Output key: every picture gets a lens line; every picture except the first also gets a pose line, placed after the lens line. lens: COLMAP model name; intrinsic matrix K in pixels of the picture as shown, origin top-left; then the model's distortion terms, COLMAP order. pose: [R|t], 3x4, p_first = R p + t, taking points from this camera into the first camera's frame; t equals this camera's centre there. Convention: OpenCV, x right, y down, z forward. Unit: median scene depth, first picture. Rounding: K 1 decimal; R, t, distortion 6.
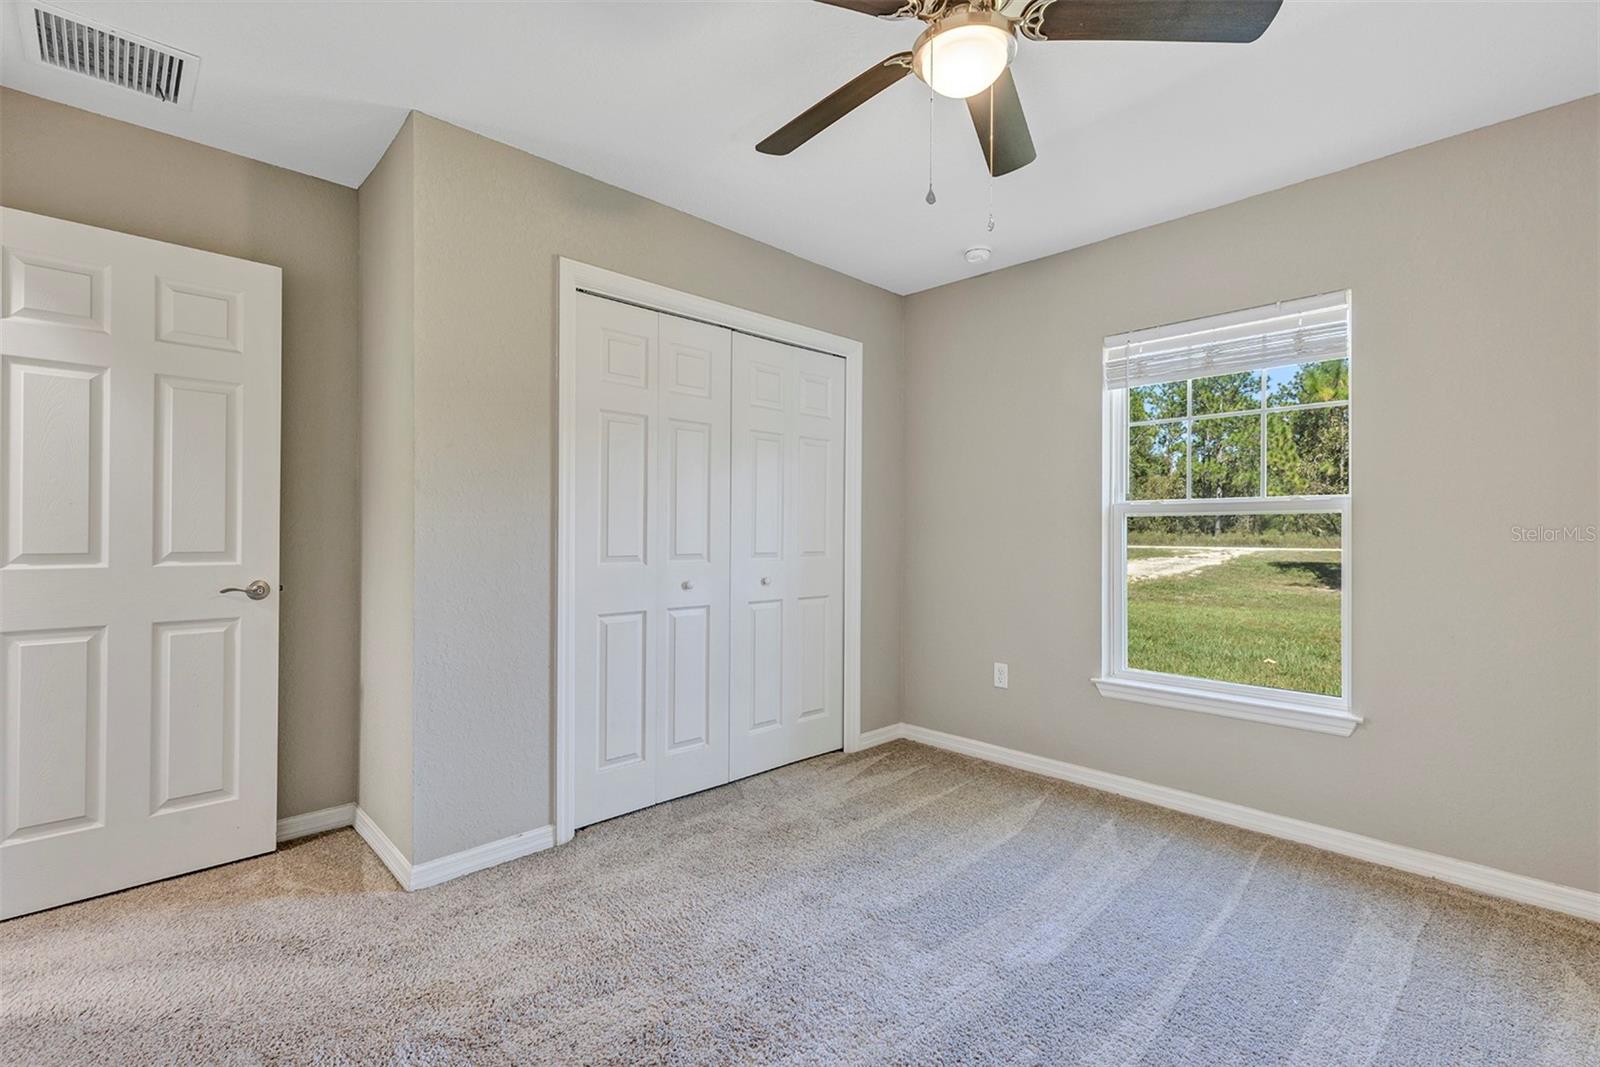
lens RADIAL K [[728.9, 0, 792.8], [0, 728.9, 527.5], [0, 0, 1]] dist [0.009819, 0.000216]
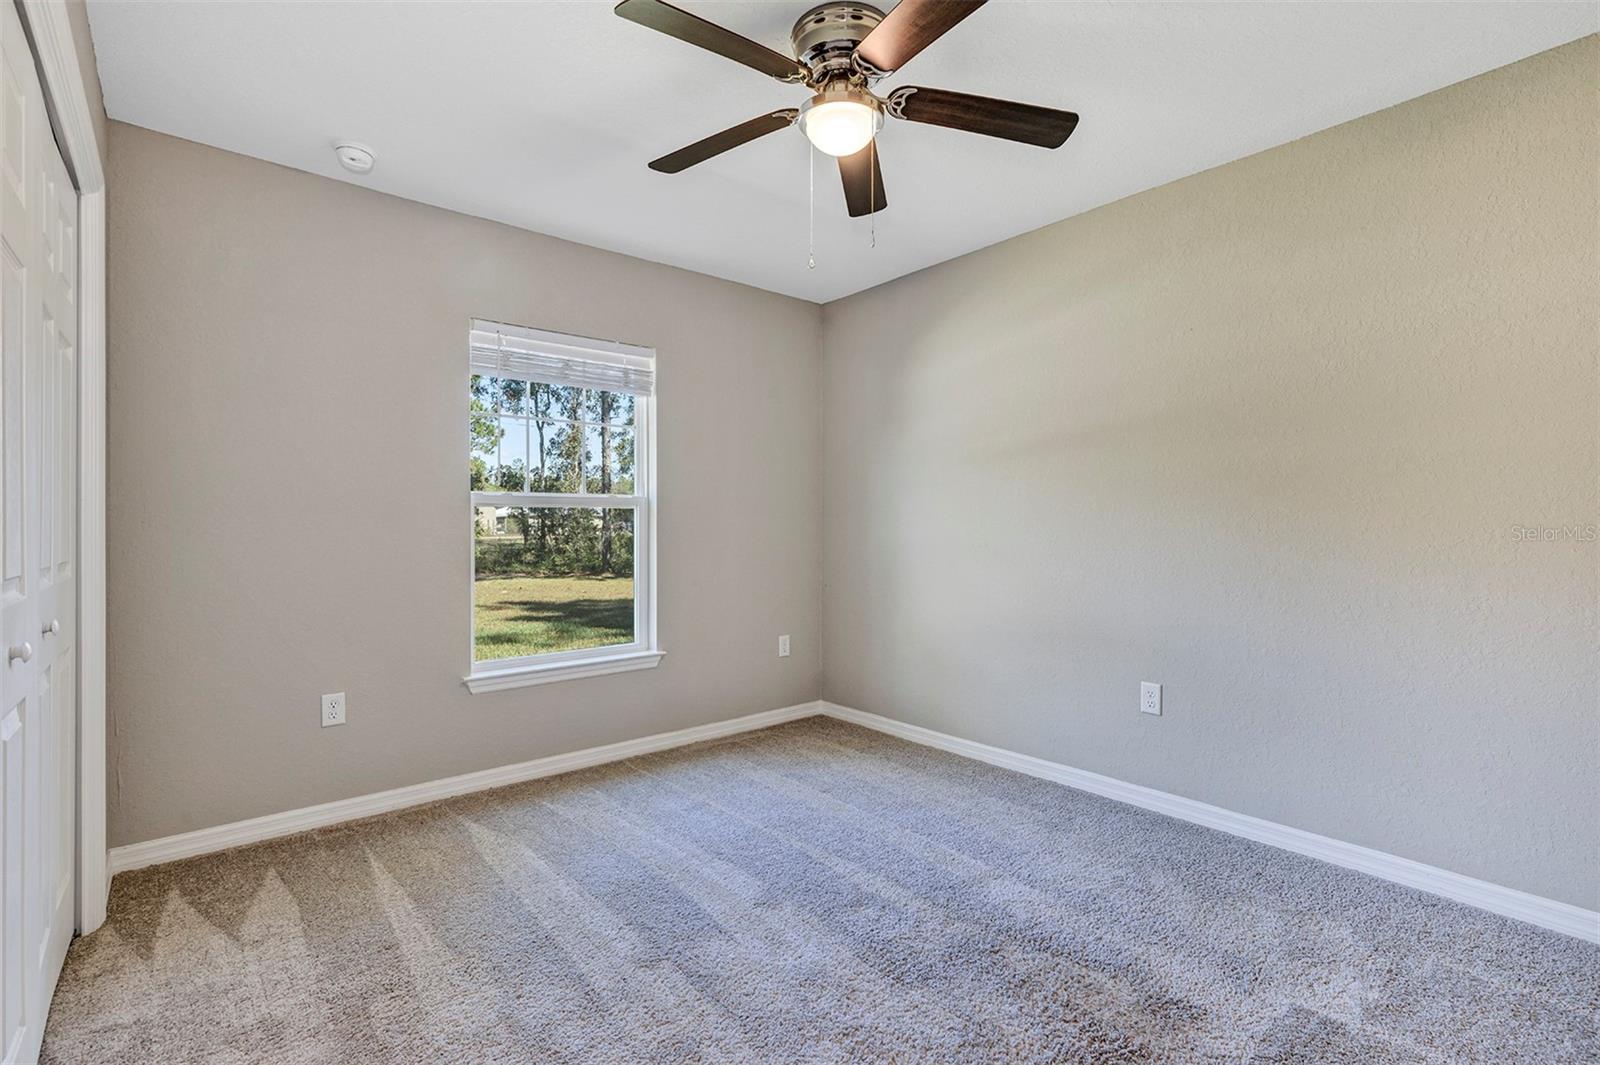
lens RADIAL K [[728.9, 0, 792.8], [0, 728.9, 526.5], [0, 0, 1]] dist [0.009819, 0.000216]
pose [[0.073135, -0.009485, 0.997277, -0.537270], [-0.004425, 0.999942, 0.009835, 0.000638], [-0.997312, -0.005132, 0.073089, 0.555512]]
